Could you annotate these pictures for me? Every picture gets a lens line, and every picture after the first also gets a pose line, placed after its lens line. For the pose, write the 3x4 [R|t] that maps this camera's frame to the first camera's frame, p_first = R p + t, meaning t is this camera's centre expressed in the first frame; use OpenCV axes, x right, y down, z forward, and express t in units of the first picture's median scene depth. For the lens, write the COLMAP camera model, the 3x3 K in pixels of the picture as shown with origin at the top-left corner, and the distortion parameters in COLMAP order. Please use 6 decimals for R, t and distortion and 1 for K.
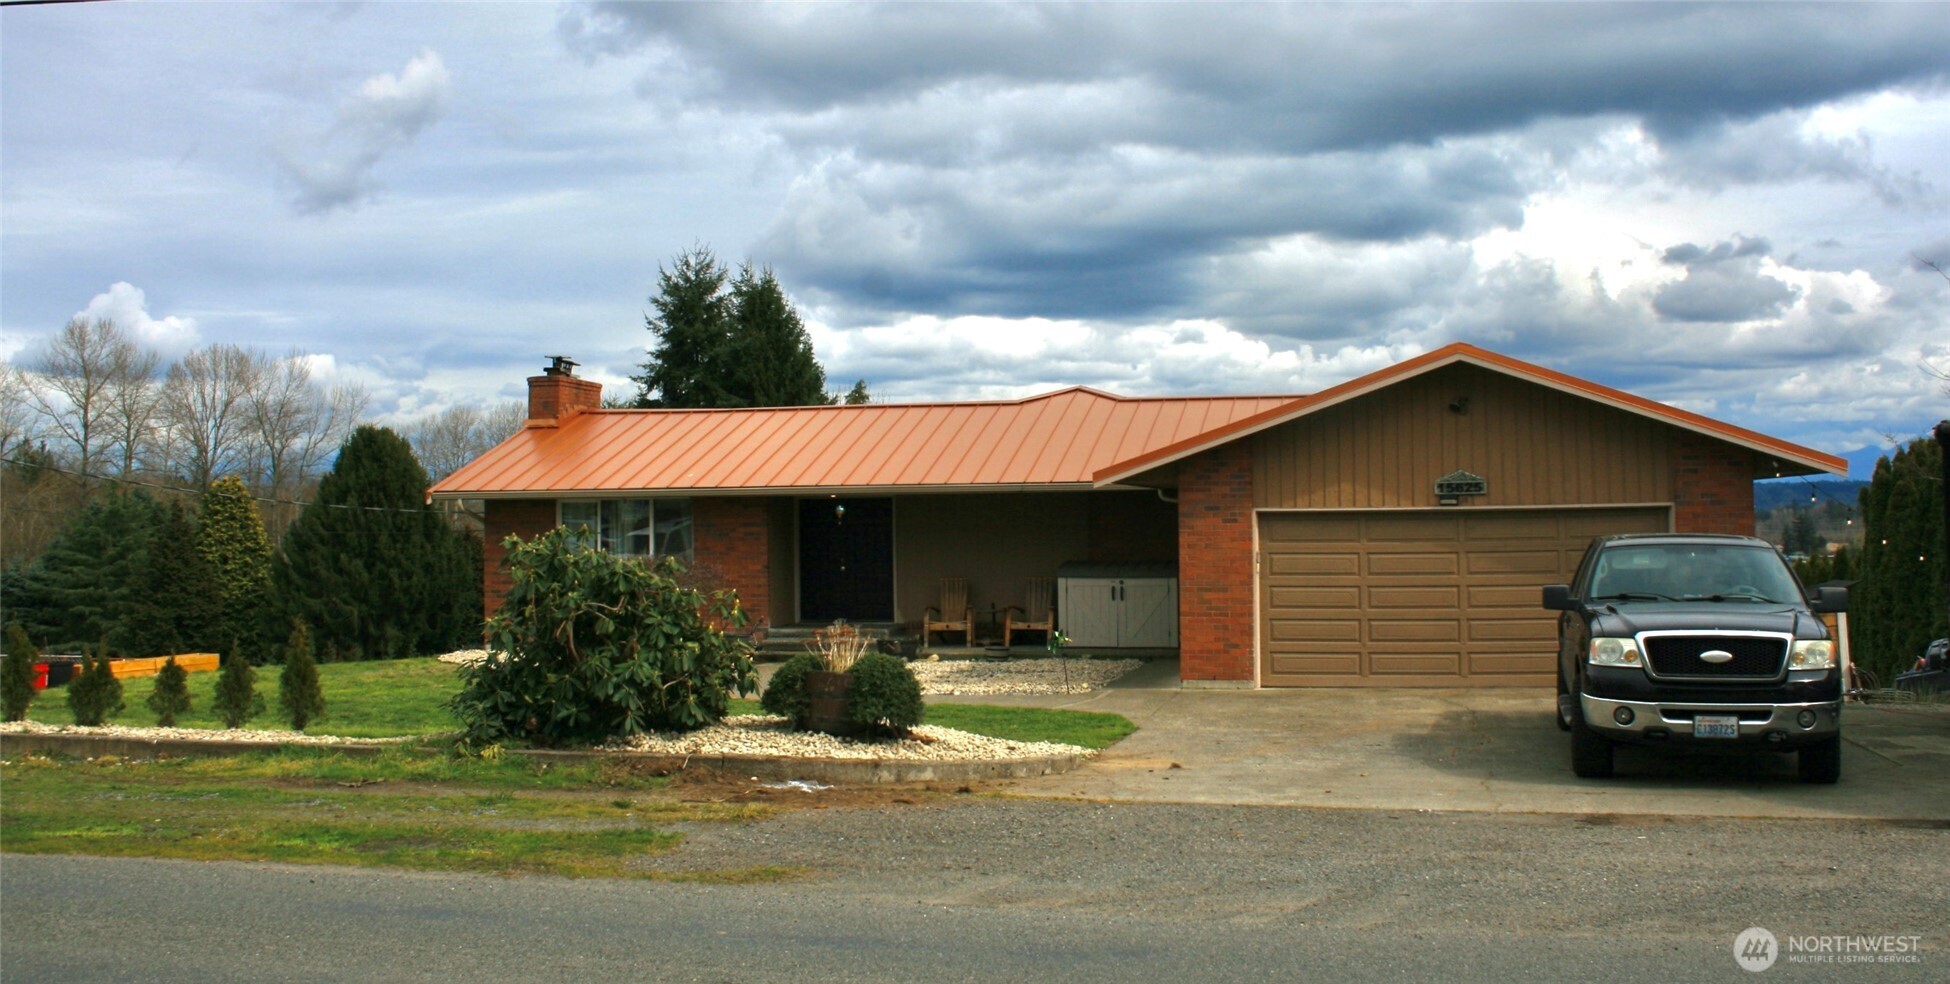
lens RADIAL K [[1904.0, 0, 975.0], [0, 1904.0, 492.0], [0, 0, 1]] dist [-0.006965, -0.002488]
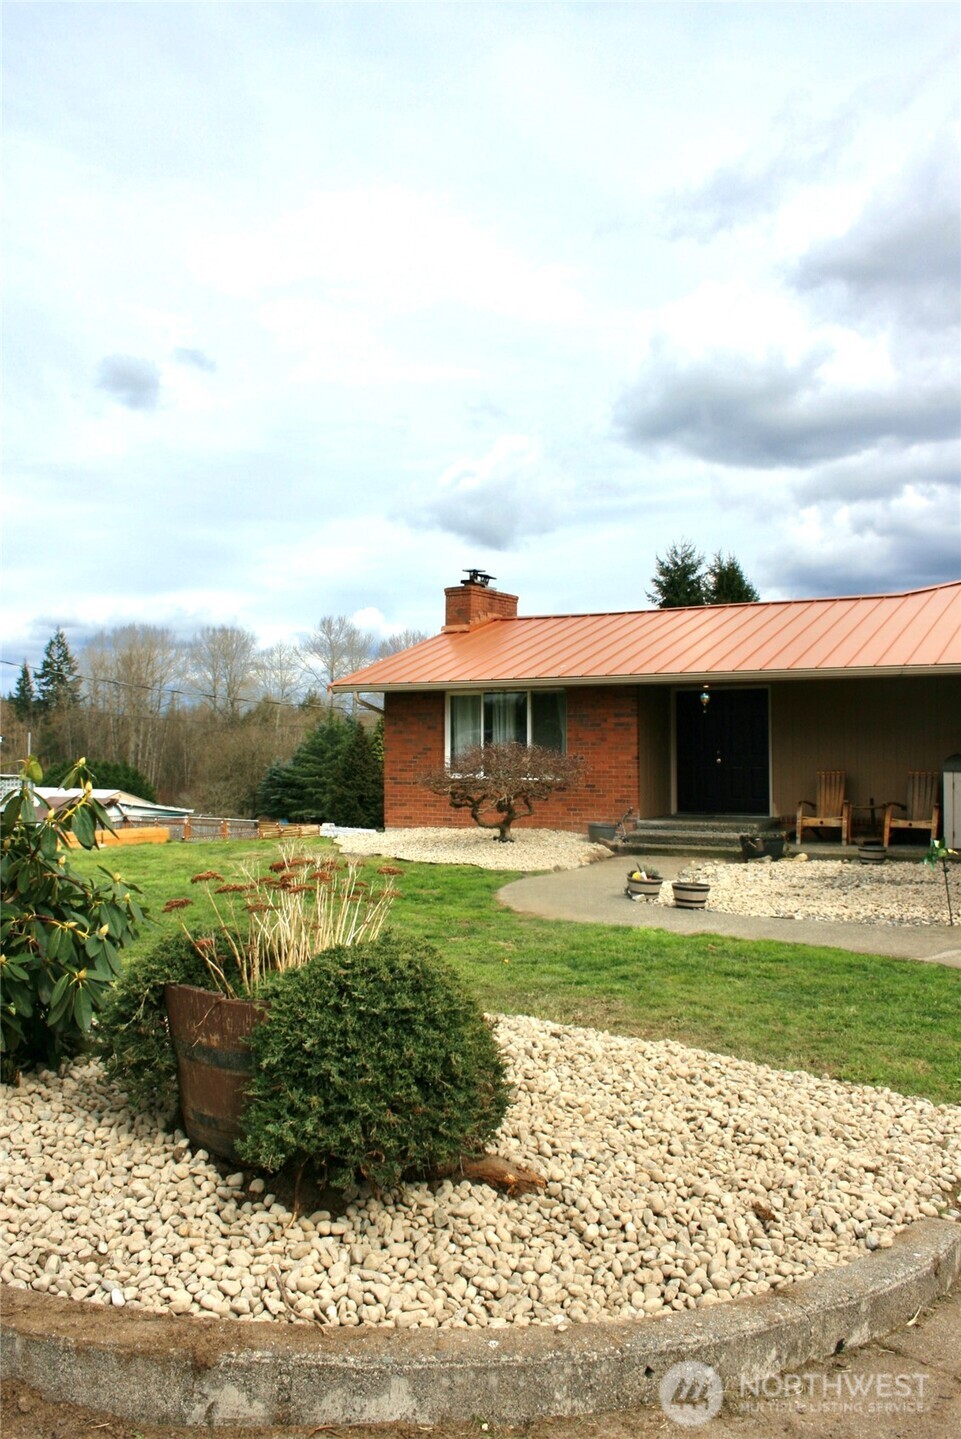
lens RADIAL K [[1213.9, 0, 460.6], [0, 1213.9, 748.8], [0, 0, 1]] dist [-0.165401, 0.130243]
pose [[0.939566, 0.007520, -0.342286, 0.017069], [-0.000039, 0.999761, 0.021856, 0.018178], [0.342369, -0.020522, 0.939342, 0.327434]]
